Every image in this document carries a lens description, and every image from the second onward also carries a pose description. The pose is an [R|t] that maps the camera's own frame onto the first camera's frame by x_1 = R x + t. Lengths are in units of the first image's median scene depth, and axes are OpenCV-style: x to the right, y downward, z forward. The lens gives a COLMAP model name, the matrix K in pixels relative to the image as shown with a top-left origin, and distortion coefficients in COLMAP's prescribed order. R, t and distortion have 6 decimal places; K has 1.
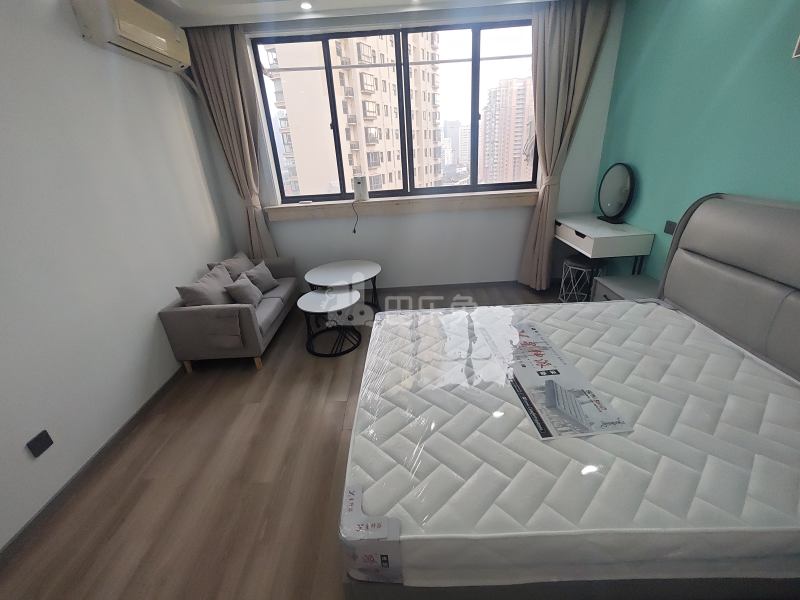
lens RADIAL K [[341.8, 0, 402.8], [0, 341.8, 296.3], [0, 0, 1]] dist [-0.006442, 0.004016]
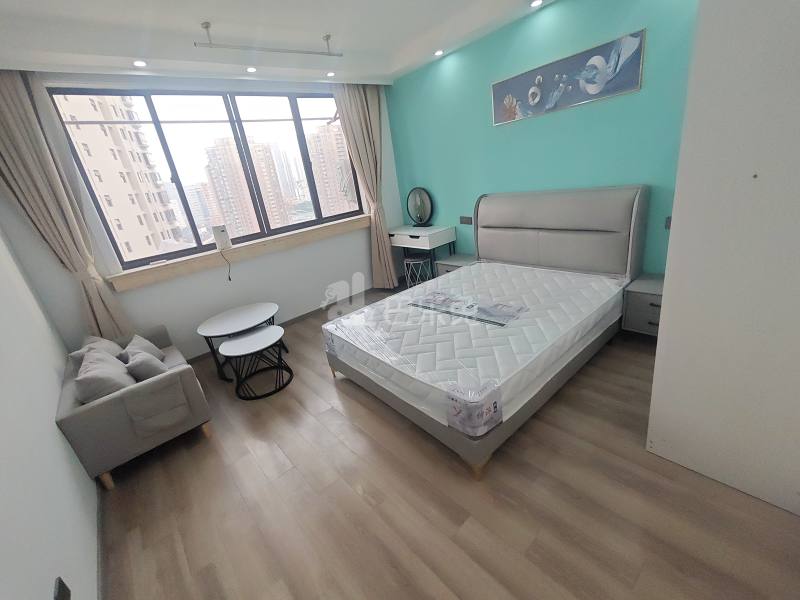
lens RADIAL K [[341.8, 0, 401.3], [0, 341.8, 297.4], [0, 0, 1]] dist [-0.006442, 0.004016]
pose [[0.761226, -0.272995, 0.588226, -0.423499], [0.347747, 0.937469, -0.014944, 0.055684], [-0.547364, 0.215930, 0.808559, -0.062393]]
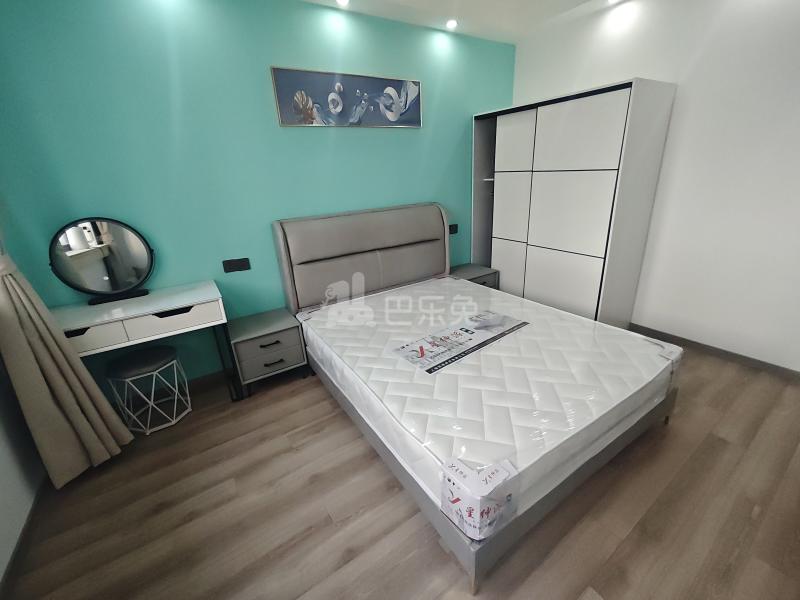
lens RADIAL K [[341.8, 0, 406.1], [0, 341.8, 294.3], [0, 0, 1]] dist [-0.006442, 0.004016]
pose [[-0.552276, -0.197620, 0.809900, -0.270851], [0.405650, 0.785027, 0.468167, -0.336836], [-0.728312, 0.587093, -0.353387, 0.880838]]
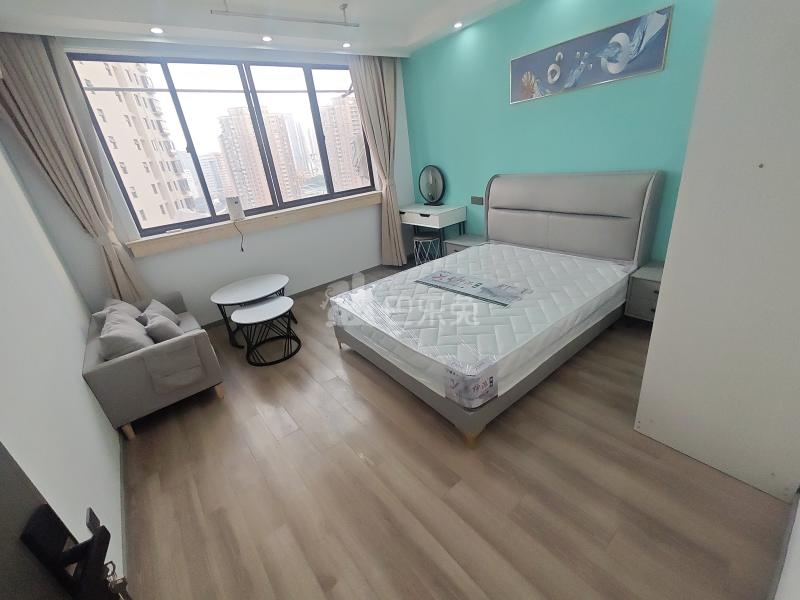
lens RADIAL K [[341.8, 0, 400.6], [0, 341.8, 296.4], [0, 0, 1]] dist [-0.006442, 0.004016]
pose [[0.789112, -0.272183, 0.550654, -0.432316], [0.306836, 0.951274, 0.030497, 0.064560], [-0.532123, 0.144895, 0.834177, -0.083322]]
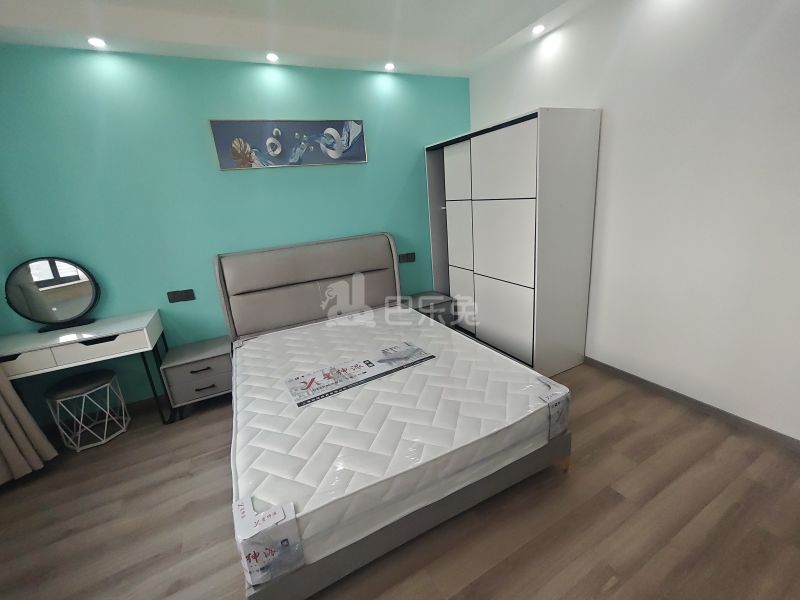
lens RADIAL K [[341.8, 0, 408.3], [0, 341.8, 292.9], [0, 0, 1]] dist [-0.006442, 0.004016]
pose [[-0.445911, -0.146340, 0.883034, -0.430599], [0.454956, 0.812544, 0.364400, -0.229392], [-0.770830, 0.564232, -0.295744, 0.636046]]
